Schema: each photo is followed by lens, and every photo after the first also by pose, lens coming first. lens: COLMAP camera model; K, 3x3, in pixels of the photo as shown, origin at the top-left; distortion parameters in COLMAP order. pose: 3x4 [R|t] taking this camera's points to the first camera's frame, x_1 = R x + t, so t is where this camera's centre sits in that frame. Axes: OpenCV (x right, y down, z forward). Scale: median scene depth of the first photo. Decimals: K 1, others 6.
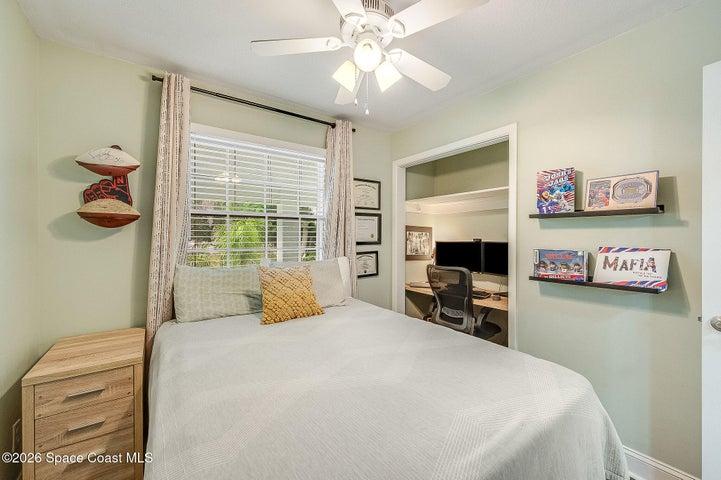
lens RADIAL K [[290.6, 0, 359.4], [0, 290.6, 241.7], [0, 0, 1]] dist [-0.000269, -0.000038]
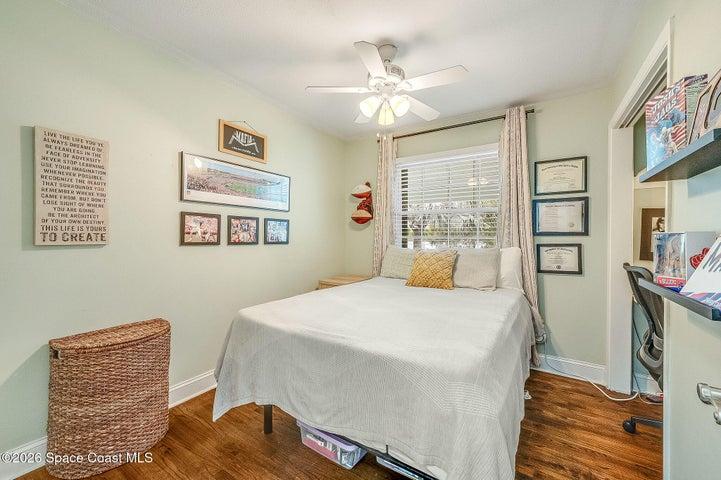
lens RADIAL K [[290.6, 0, 359.4], [0, 290.6, 241.7], [0, 0, 1]] dist [-0.000269, -0.000038]
pose [[0.369033, 0.017356, -0.929254, 0.583465], [-0.022556, 0.999698, 0.009714, 0.032333], [0.929143, 0.017375, 0.369313, 0.138980]]
